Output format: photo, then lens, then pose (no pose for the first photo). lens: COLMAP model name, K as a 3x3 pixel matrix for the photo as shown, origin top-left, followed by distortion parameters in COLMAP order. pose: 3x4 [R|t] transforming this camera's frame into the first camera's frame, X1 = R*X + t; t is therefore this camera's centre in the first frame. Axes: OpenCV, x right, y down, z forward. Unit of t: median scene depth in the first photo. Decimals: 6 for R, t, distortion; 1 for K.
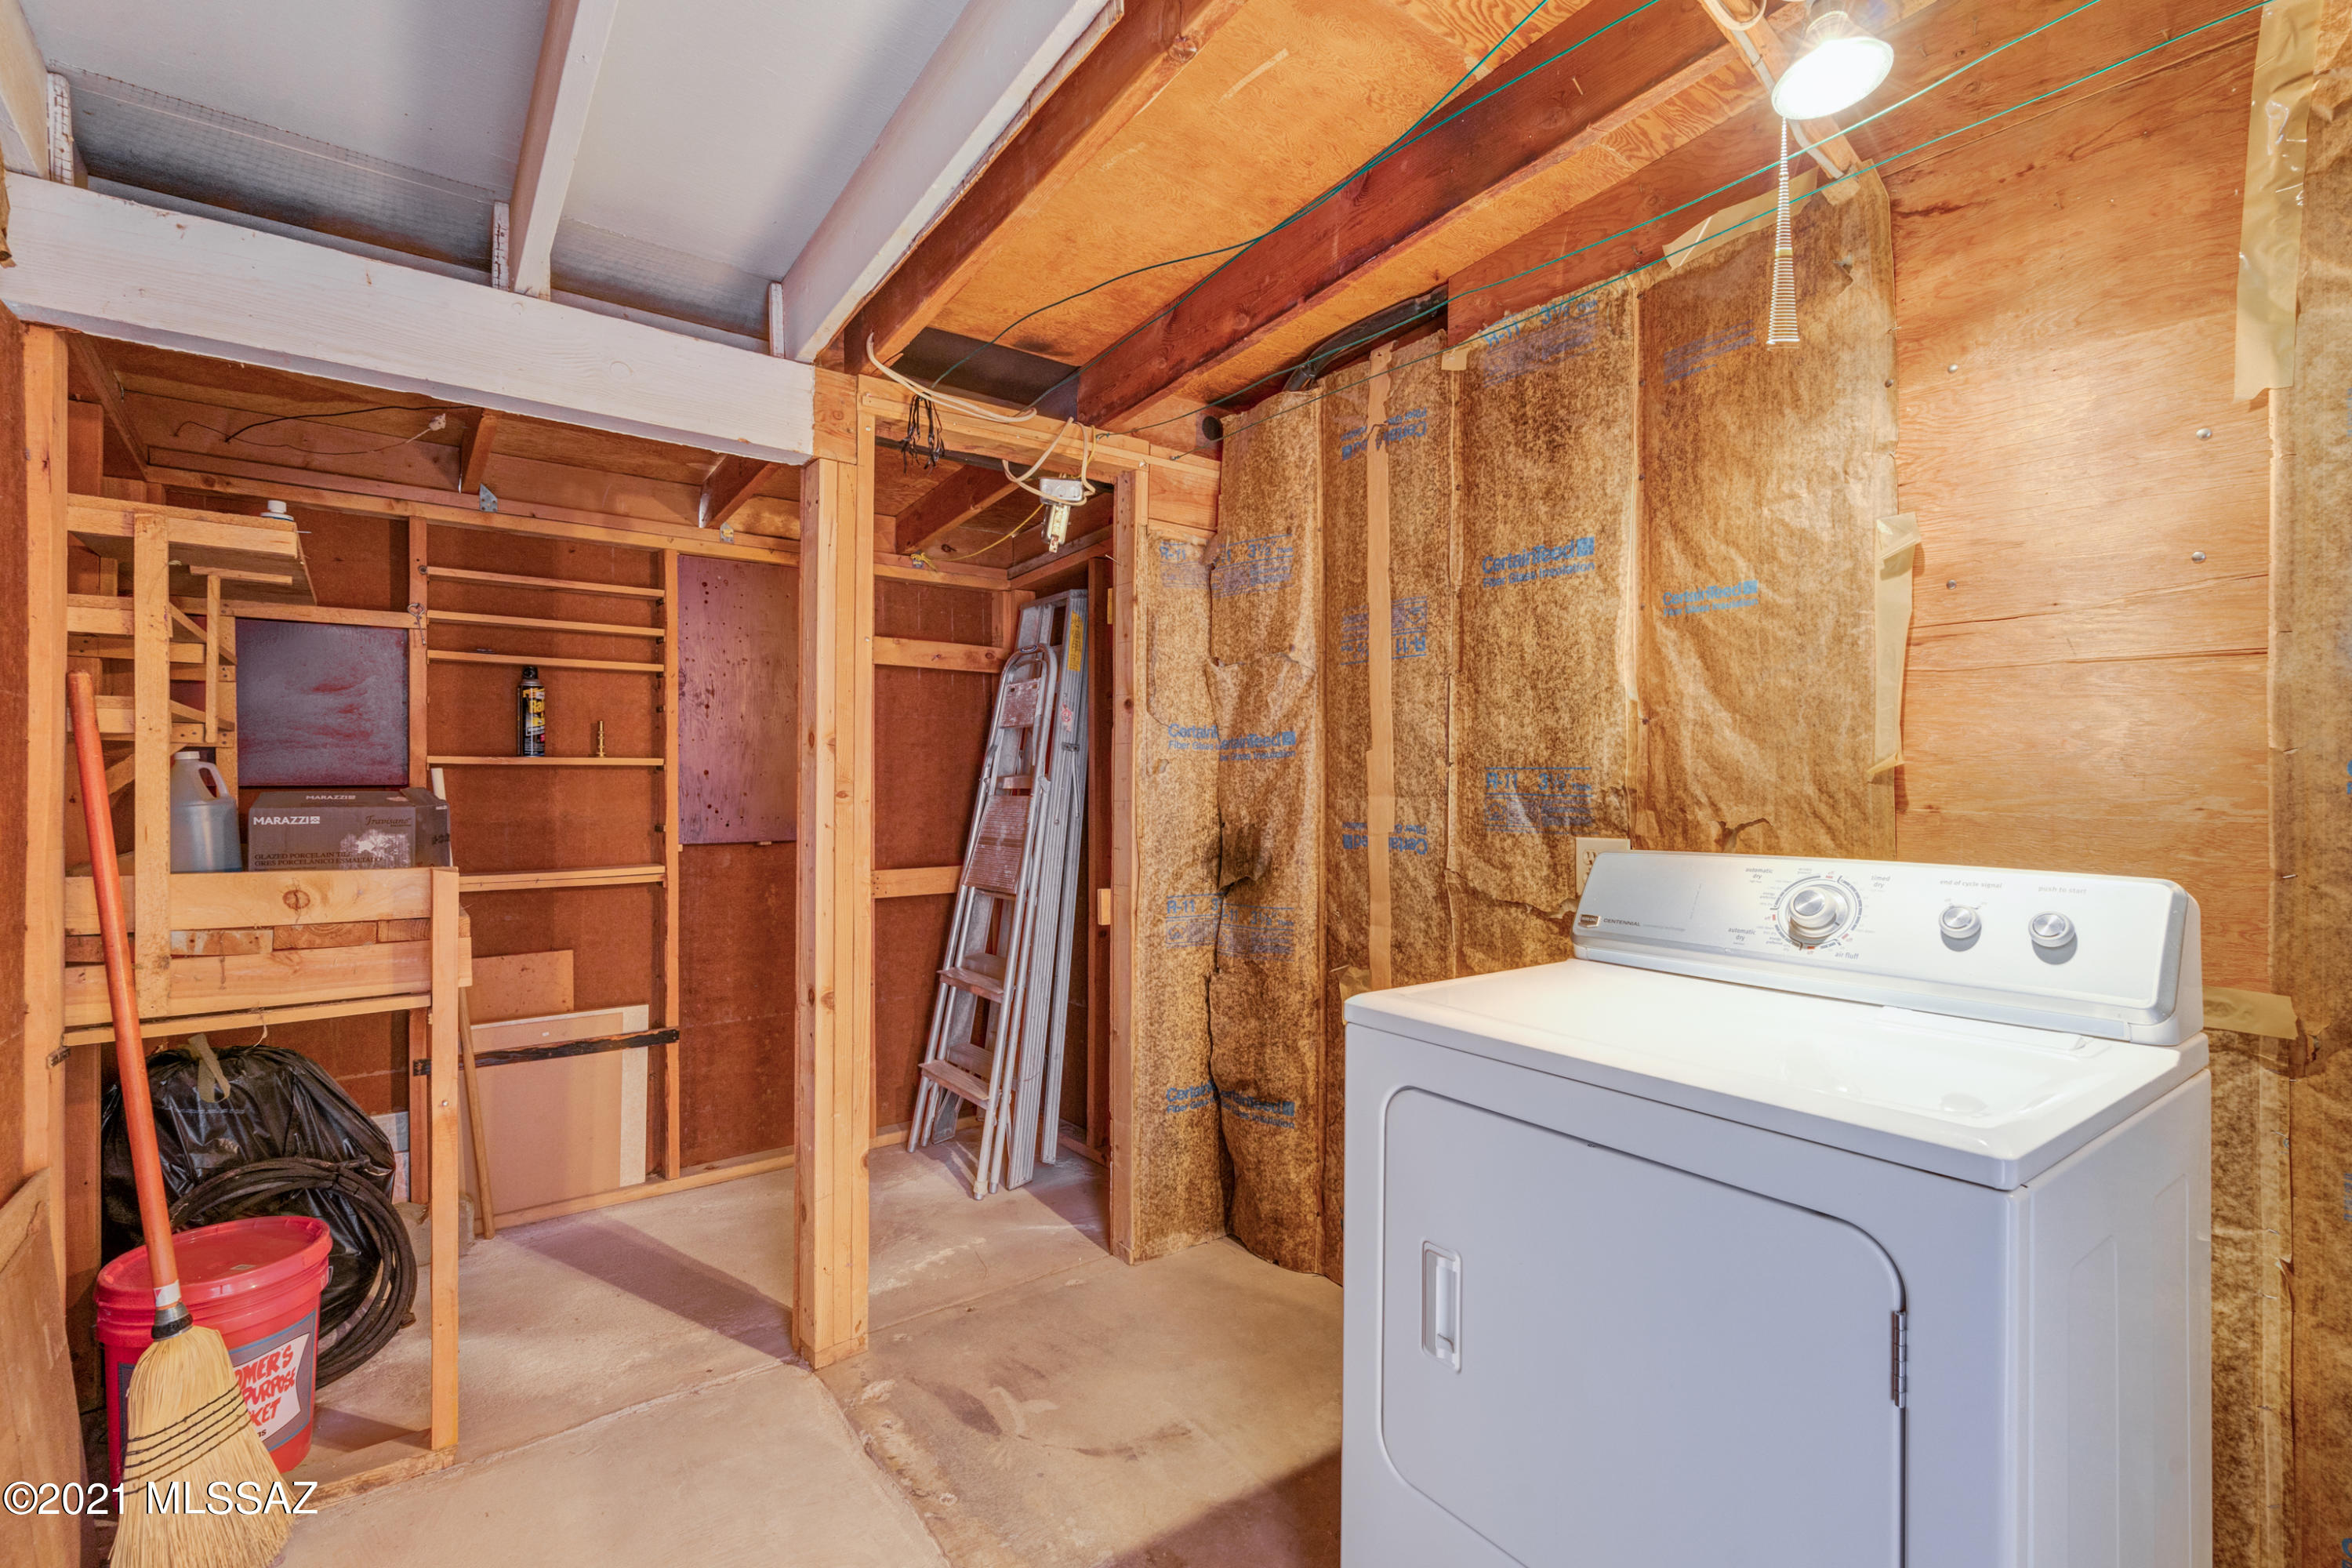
lens RADIAL K [[1050.8, 0, 1178.8], [0, 1050.8, 783.1], [0, 0, 1]] dist [0.000892, 0.000335]
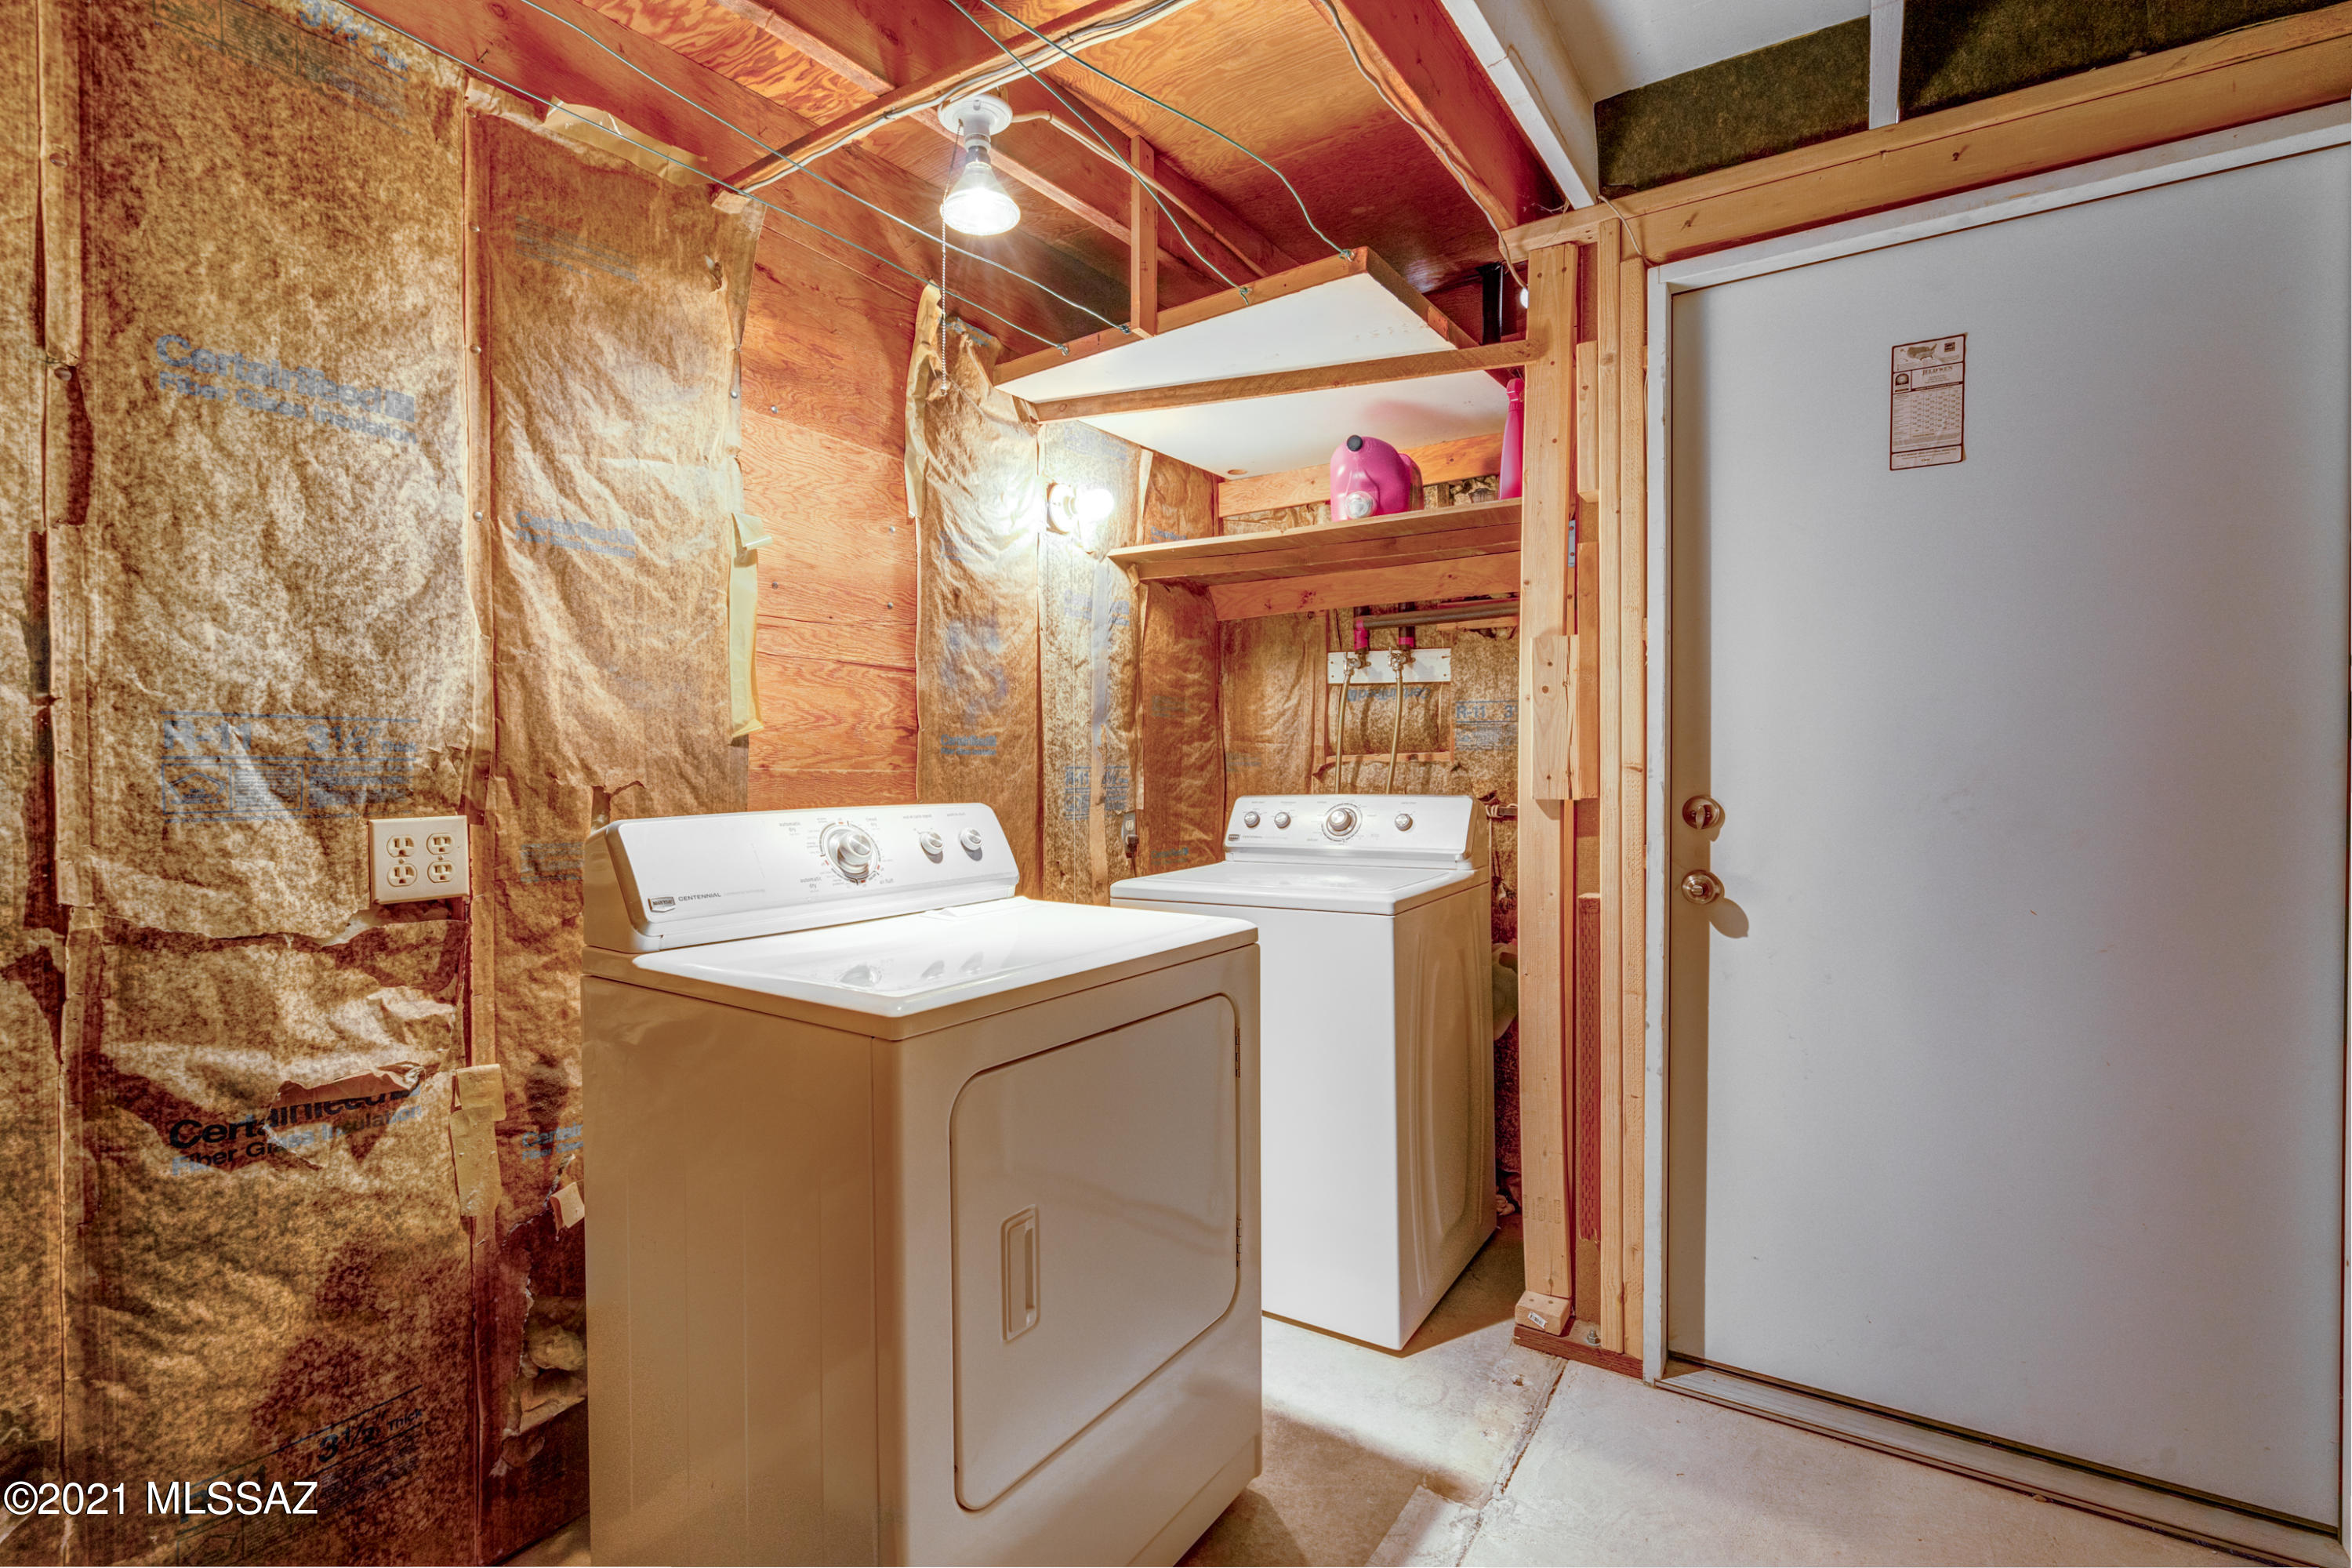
lens RADIAL K [[1050.8, 0, 1177.3], [0, 1050.8, 781.4], [0, 0, 1]] dist [0.000892, 0.000335]
pose [[-0.320443, -0.019484, 0.947067, -0.492940], [-0.001001, 0.999795, 0.020230, 0.013257], [-0.947267, 0.005535, -0.320397, 0.797783]]
